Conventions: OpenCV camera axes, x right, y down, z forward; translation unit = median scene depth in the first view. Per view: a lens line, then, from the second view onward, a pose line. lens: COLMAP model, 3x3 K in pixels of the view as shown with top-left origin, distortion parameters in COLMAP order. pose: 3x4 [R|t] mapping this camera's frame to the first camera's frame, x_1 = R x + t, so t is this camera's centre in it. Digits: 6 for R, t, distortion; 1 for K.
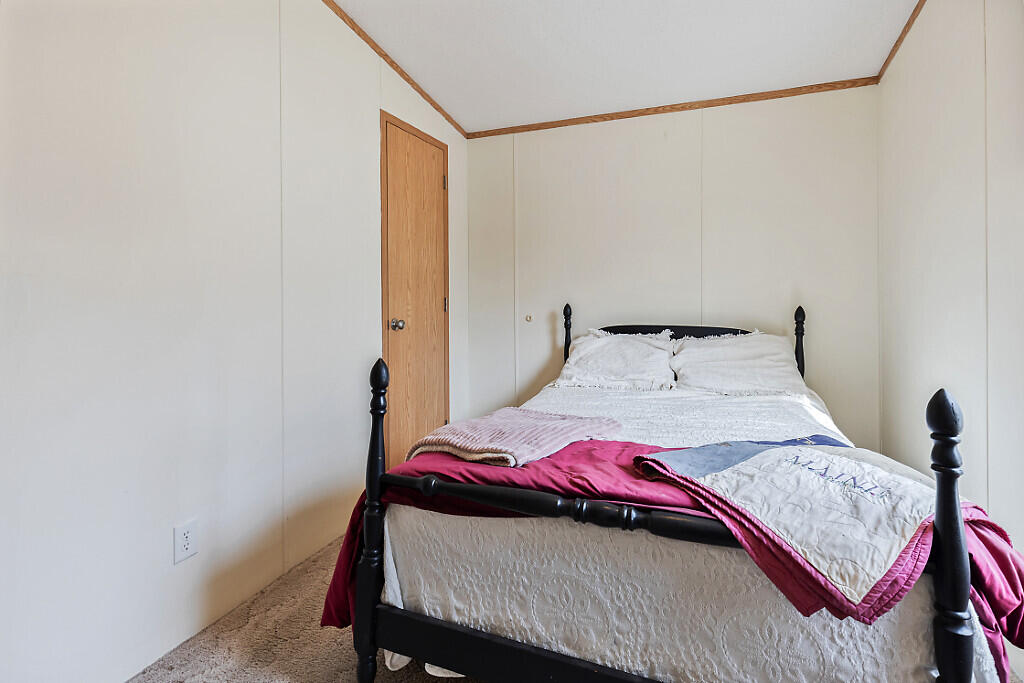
lens RADIAL K [[485.3, 0, 509.3], [0, 485.3, 299.9], [0, 0, 1]] dist [0.001197, 0.000029]
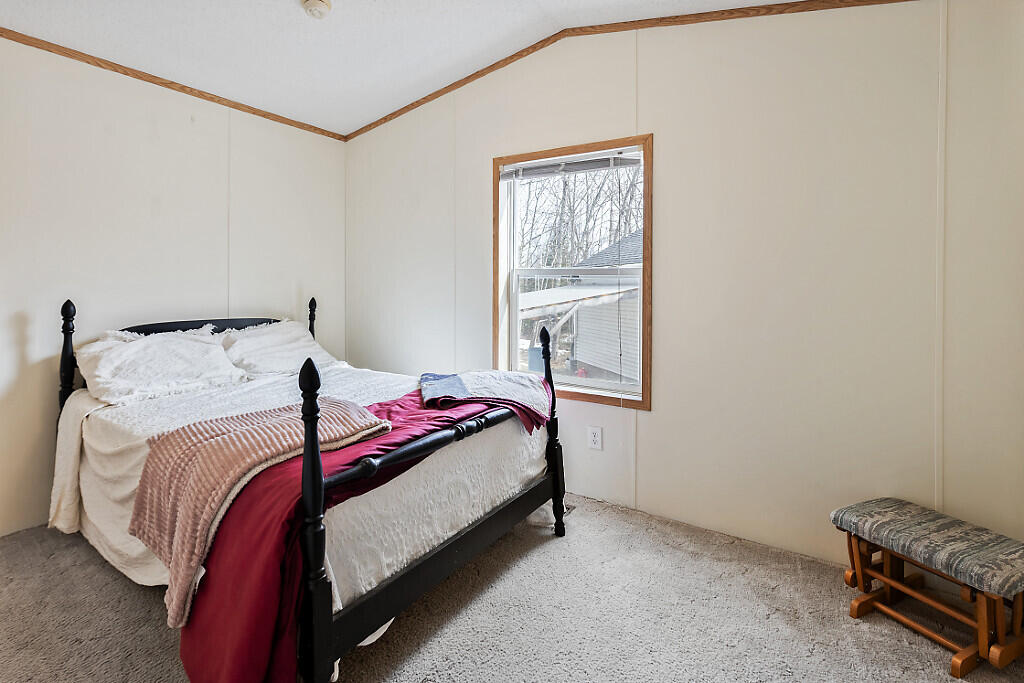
lens RADIAL K [[485.3, 0, 509.3], [0, 485.3, 299.9], [0, 0, 1]] dist [0.001197, 0.000029]
pose [[0.198942, -0.020351, 0.979800, -0.561178], [0.008821, 0.999781, 0.018975, -0.000181], [-0.979972, 0.004868, 0.199078, 0.241996]]
